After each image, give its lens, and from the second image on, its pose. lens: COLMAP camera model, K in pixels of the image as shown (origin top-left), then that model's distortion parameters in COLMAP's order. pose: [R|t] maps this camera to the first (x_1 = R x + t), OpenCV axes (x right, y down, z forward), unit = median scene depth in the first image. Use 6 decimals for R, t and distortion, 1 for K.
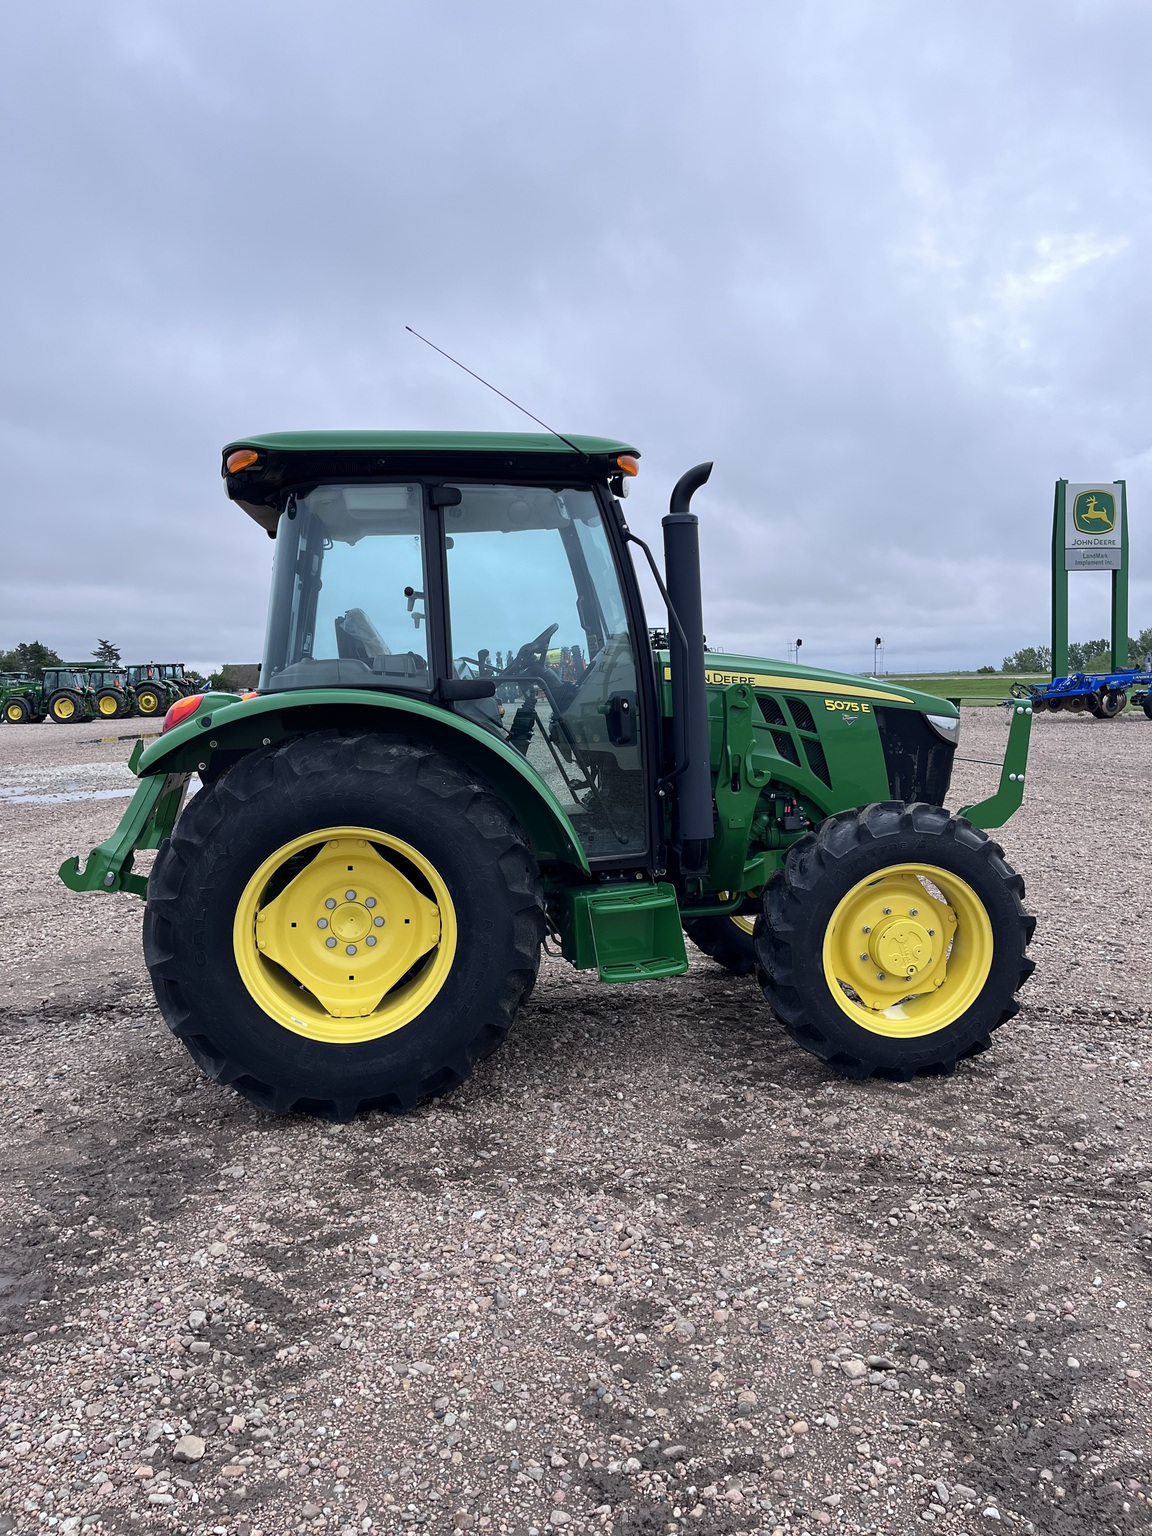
lens RADIAL K [[1162.1, 0, 582.3], [0, 1162.1, 762.8], [0, 0, 1]] dist [0.076913, -0.100205]
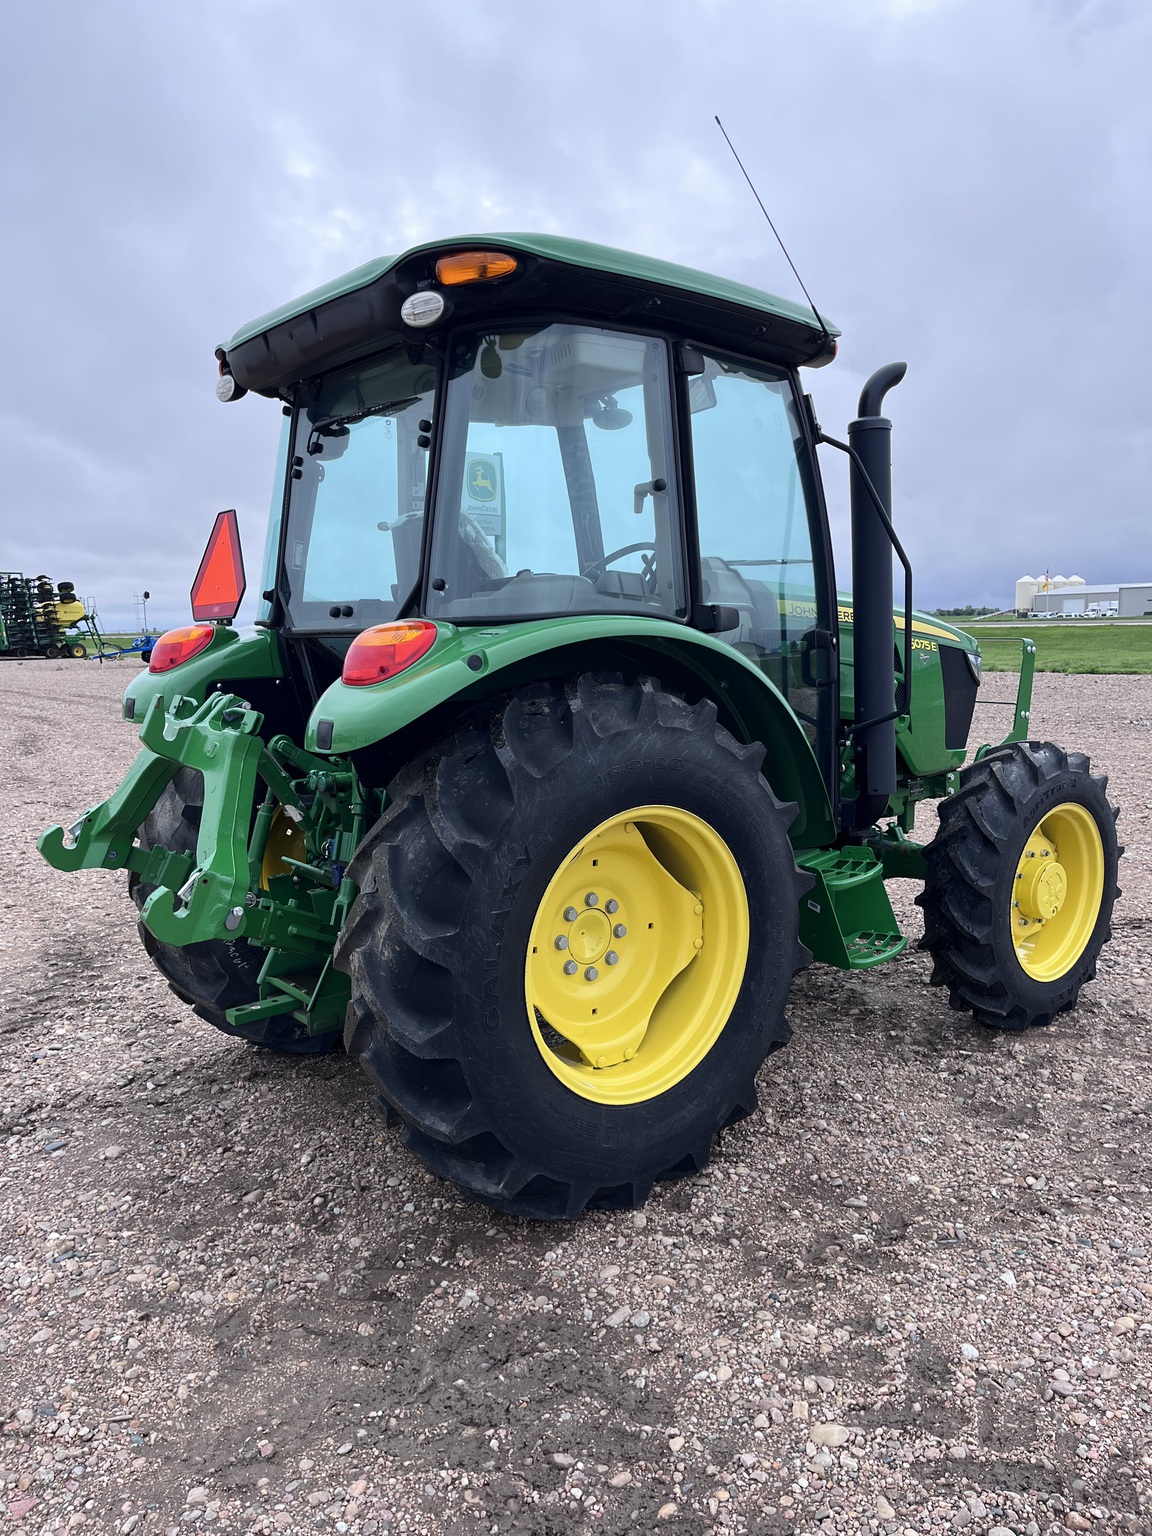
lens RADIAL K [[1162.1, 0, 582.3], [0, 1162.1, 762.8], [0, 0, 1]] dist [0.076913, -0.100205]
pose [[0.849905, -0.051891, 0.524375, -0.564463], [0.032993, 0.998427, 0.045328, -0.005534], [-0.525903, -0.021223, 0.850280, 0.372322]]
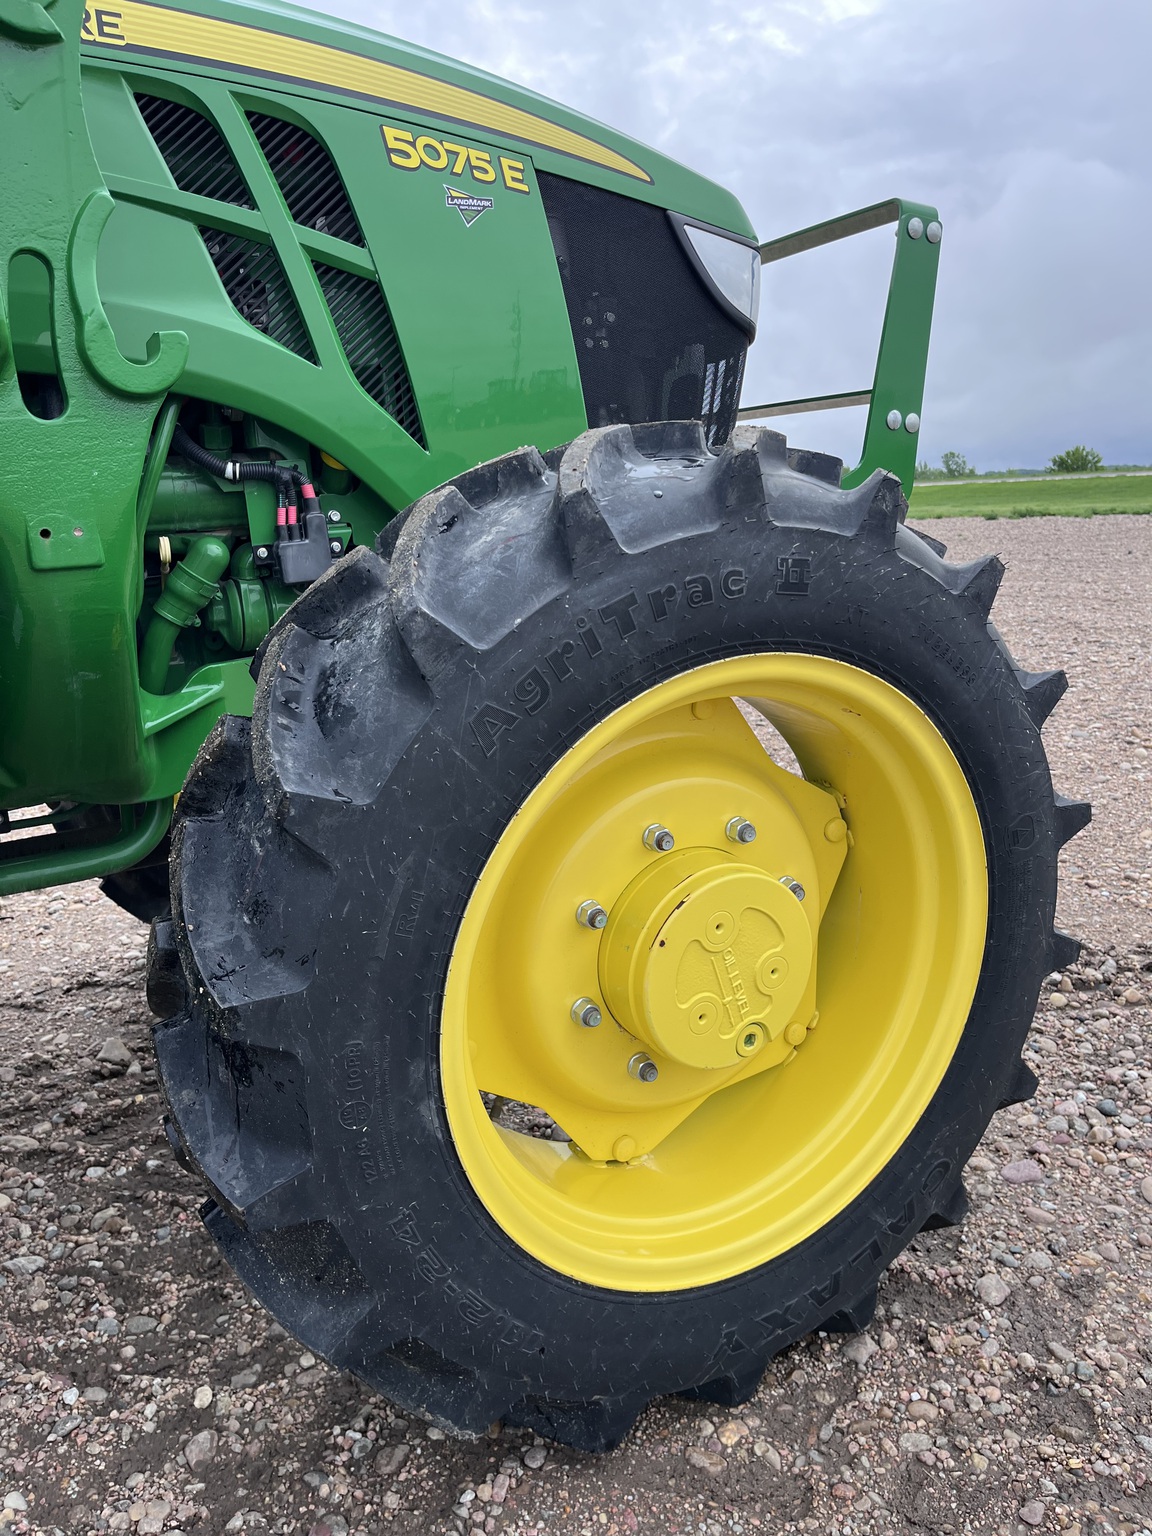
lens RADIAL K [[1162.1, 0, 582.3], [0, 1162.1, 762.8], [0, 0, 1]] dist [0.076913, -0.100205]
pose [[0.935945, -0.091151, 0.340144, 0.154484], [0.043450, 0.988431, 0.145317, 0.069446], [-0.349455, -0.121230, 0.929077, 0.761164]]
